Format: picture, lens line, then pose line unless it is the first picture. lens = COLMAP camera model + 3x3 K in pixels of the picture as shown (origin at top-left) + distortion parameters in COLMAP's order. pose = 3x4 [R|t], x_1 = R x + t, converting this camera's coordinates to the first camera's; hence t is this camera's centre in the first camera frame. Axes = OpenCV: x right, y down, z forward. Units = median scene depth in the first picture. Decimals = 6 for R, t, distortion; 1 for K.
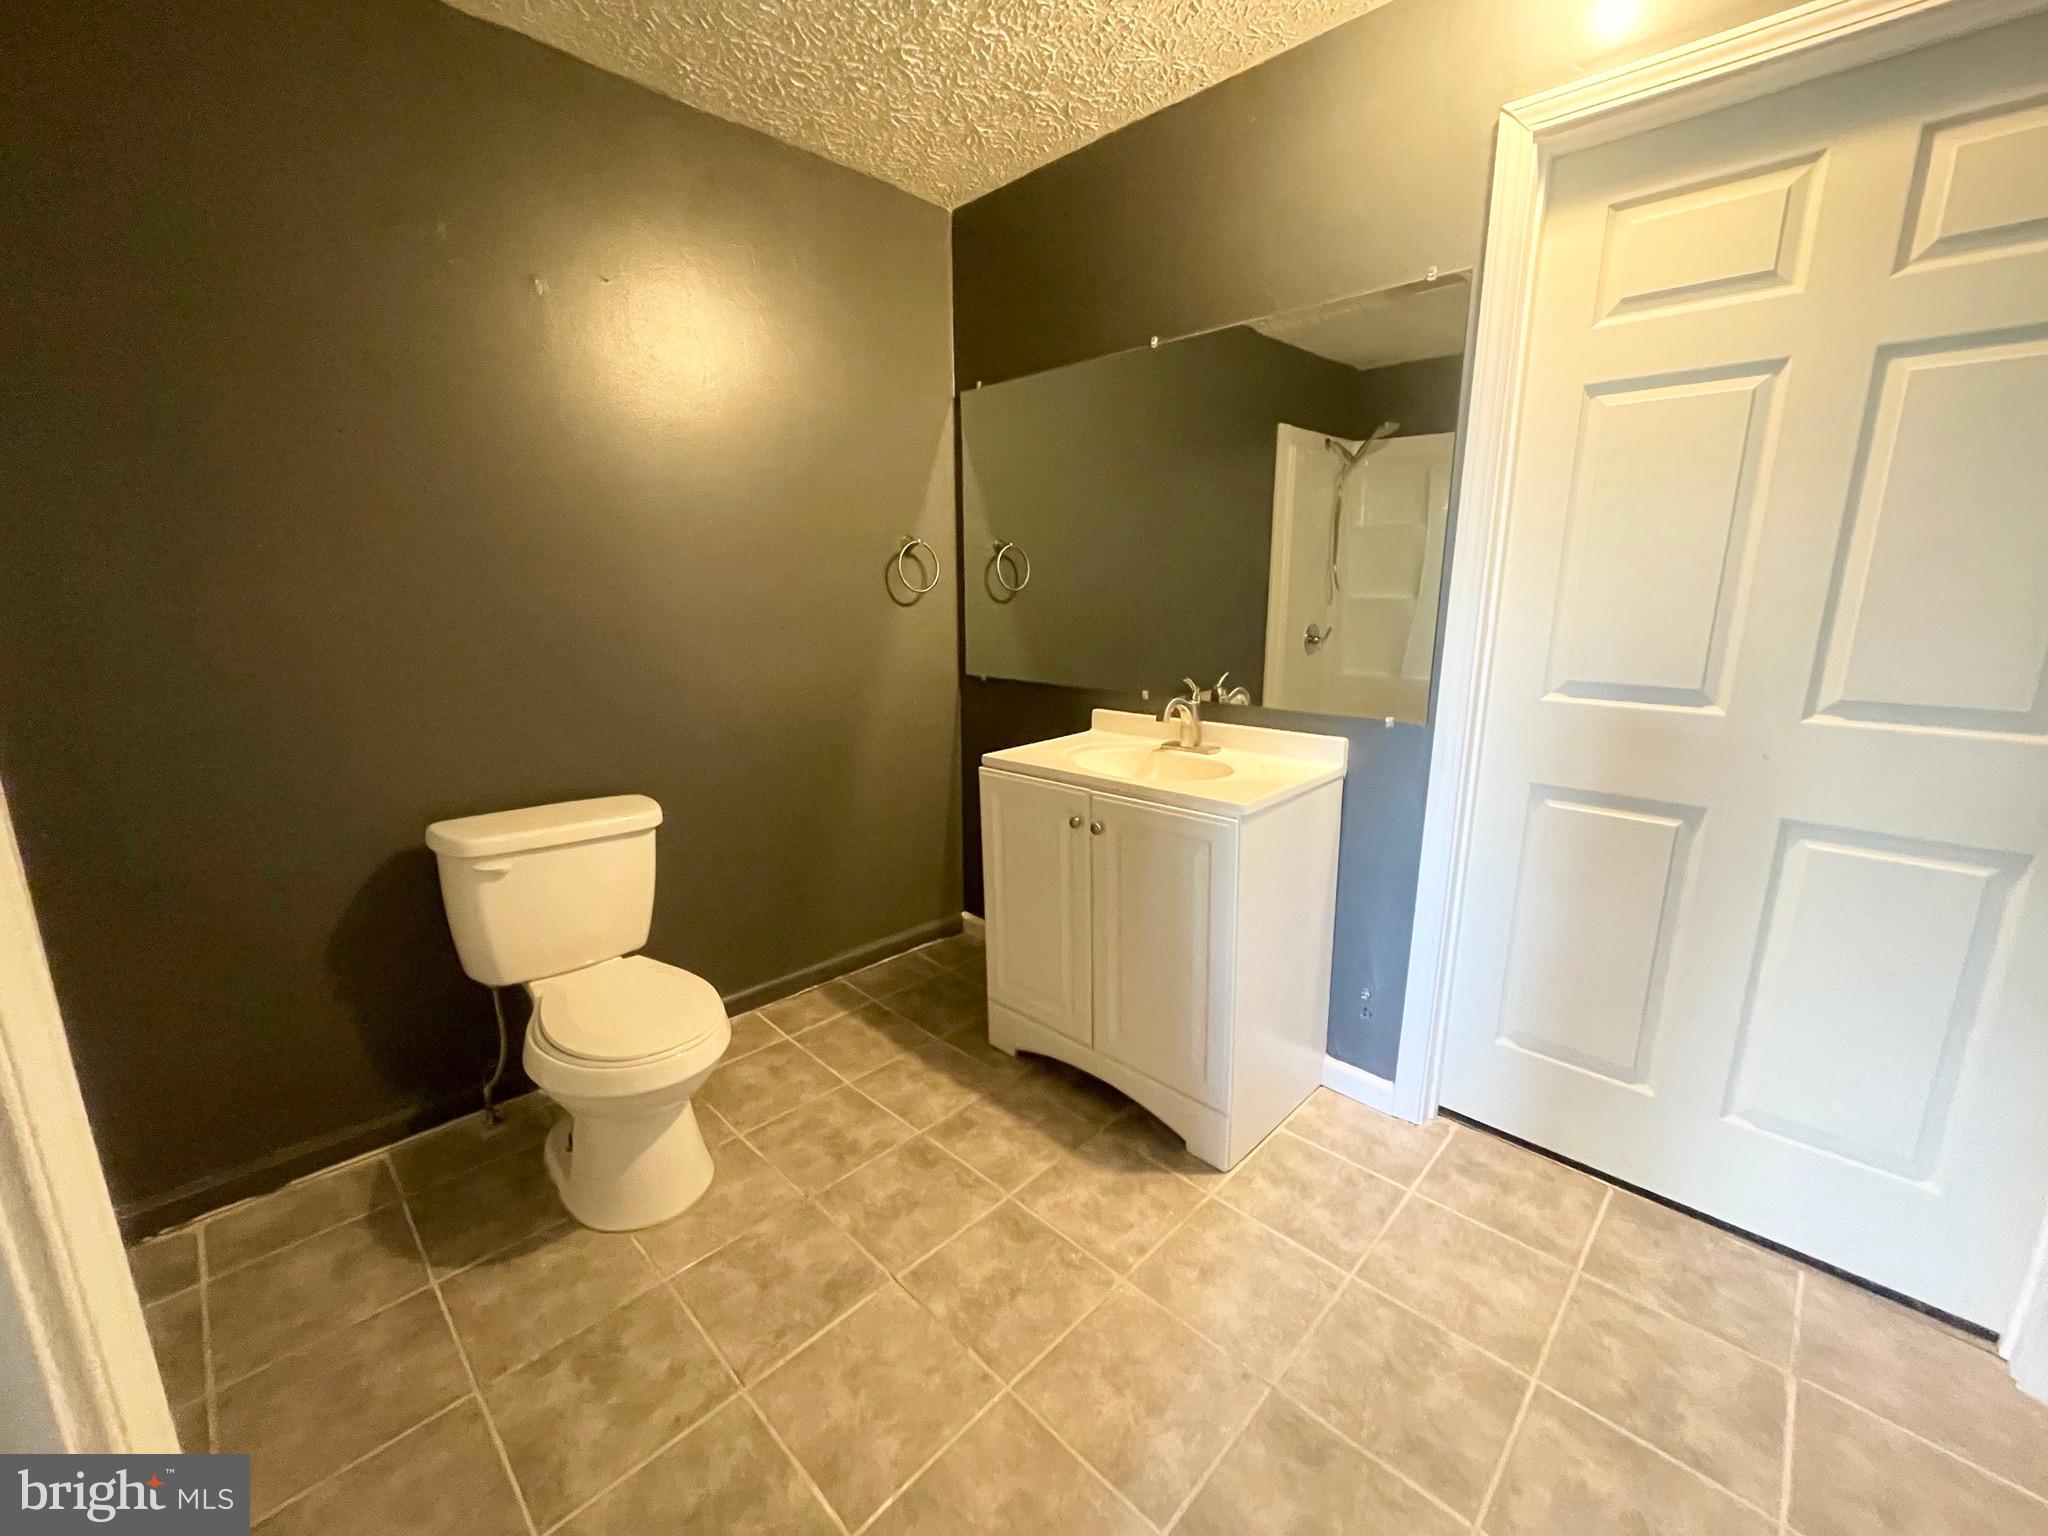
lens RADIAL K [[826.4, 0, 1026.3], [0, 826.4, 764.4], [0, 0, 1]] dist [-0.001381, 0.000008]
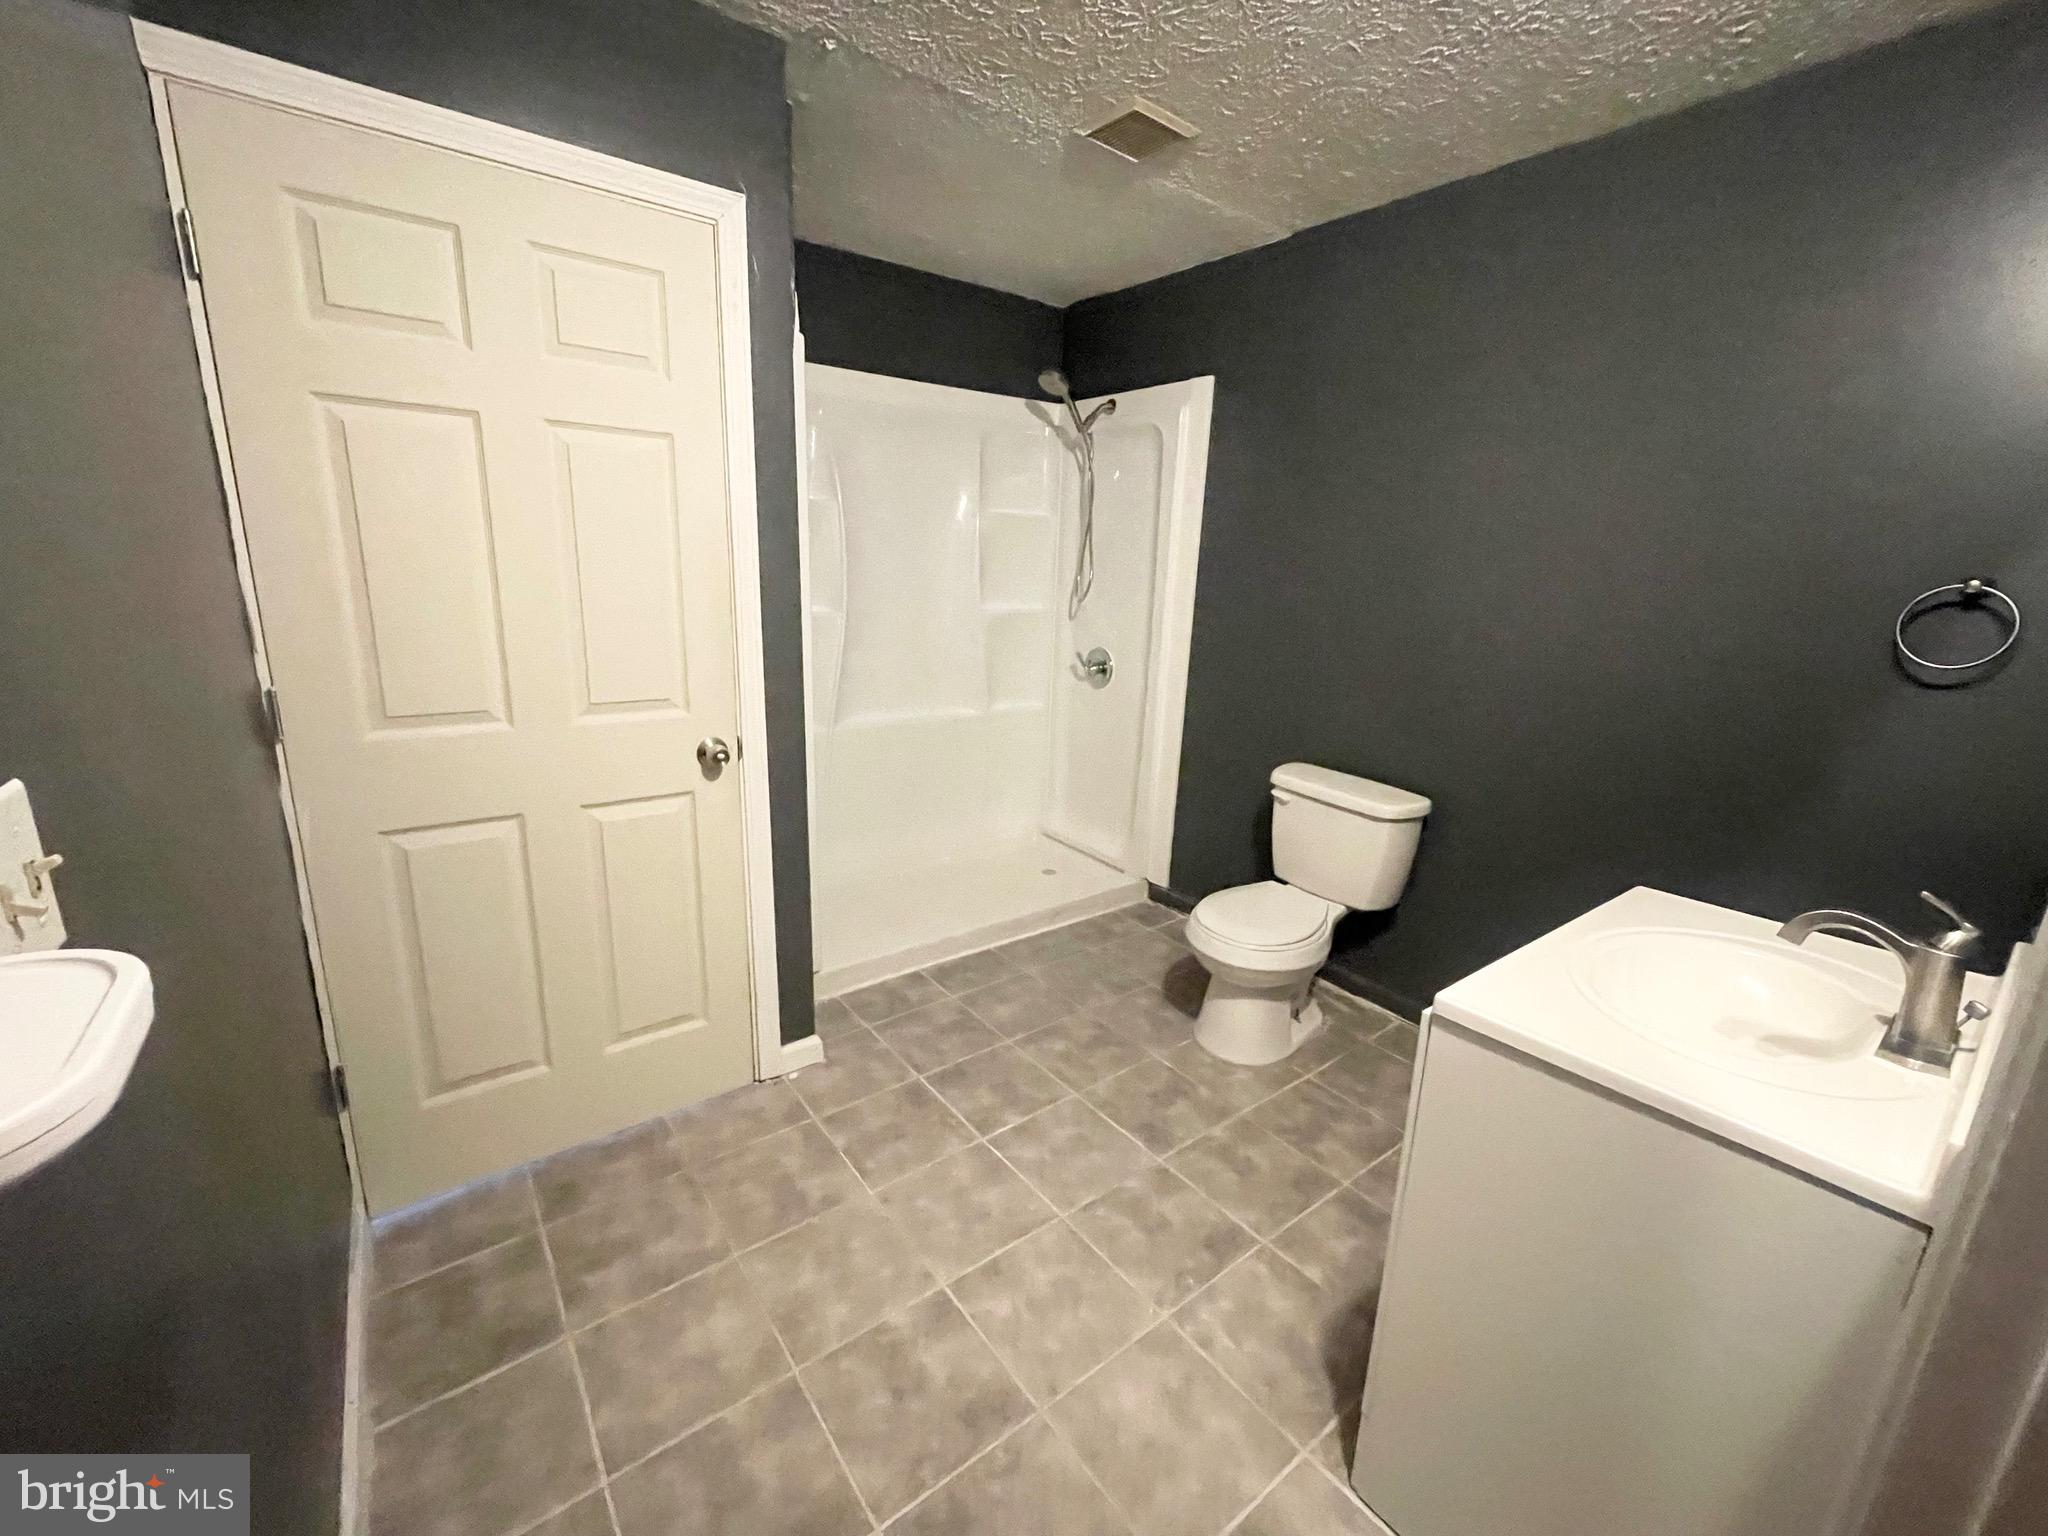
lens RADIAL K [[826.4, 0, 1024.2], [0, 826.4, 768.3], [0, 0, 1]] dist [-0.001381, 0.000008]
pose [[-0.142750, 0.232041, -0.962174, 0.933035], [-0.249600, 0.932271, 0.261861, -0.218278], [0.957769, 0.277539, -0.075164, 0.704766]]
